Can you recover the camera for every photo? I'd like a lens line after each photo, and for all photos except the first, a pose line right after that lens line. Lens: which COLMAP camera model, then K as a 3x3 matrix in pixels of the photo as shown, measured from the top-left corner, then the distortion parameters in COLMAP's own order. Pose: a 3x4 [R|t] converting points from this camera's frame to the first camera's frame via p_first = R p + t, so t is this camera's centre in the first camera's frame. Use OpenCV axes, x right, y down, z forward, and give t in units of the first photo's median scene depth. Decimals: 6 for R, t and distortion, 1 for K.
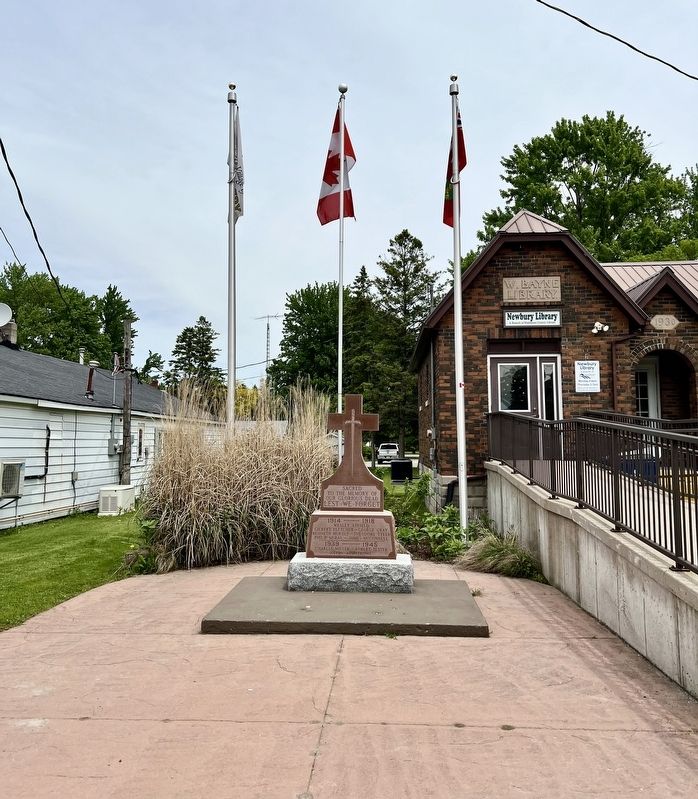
lens RADIAL K [[722.7, 0, 338.8], [0, 722.7, 382.9], [0, 0, 1]] dist [0.052603, -0.063233]
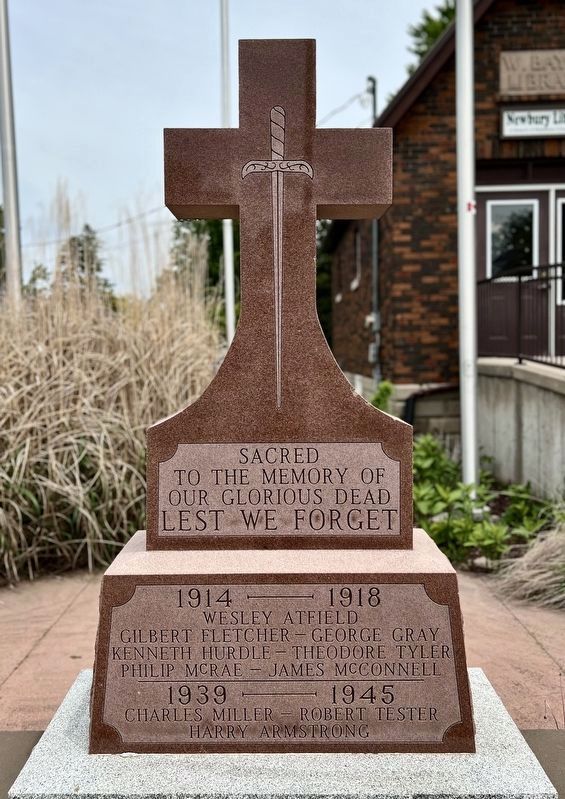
lens RADIAL K [[717.1, 0, 281.7], [0, 717.1, 400.1], [0, 0, 1]] dist [0.039788, -0.005814]
pose [[0.997559, -0.021882, 0.066318, 0.002063], [0.011887, 0.988987, 0.147526, 0.045482], [-0.068815, -0.146378, 0.986832, 0.373933]]
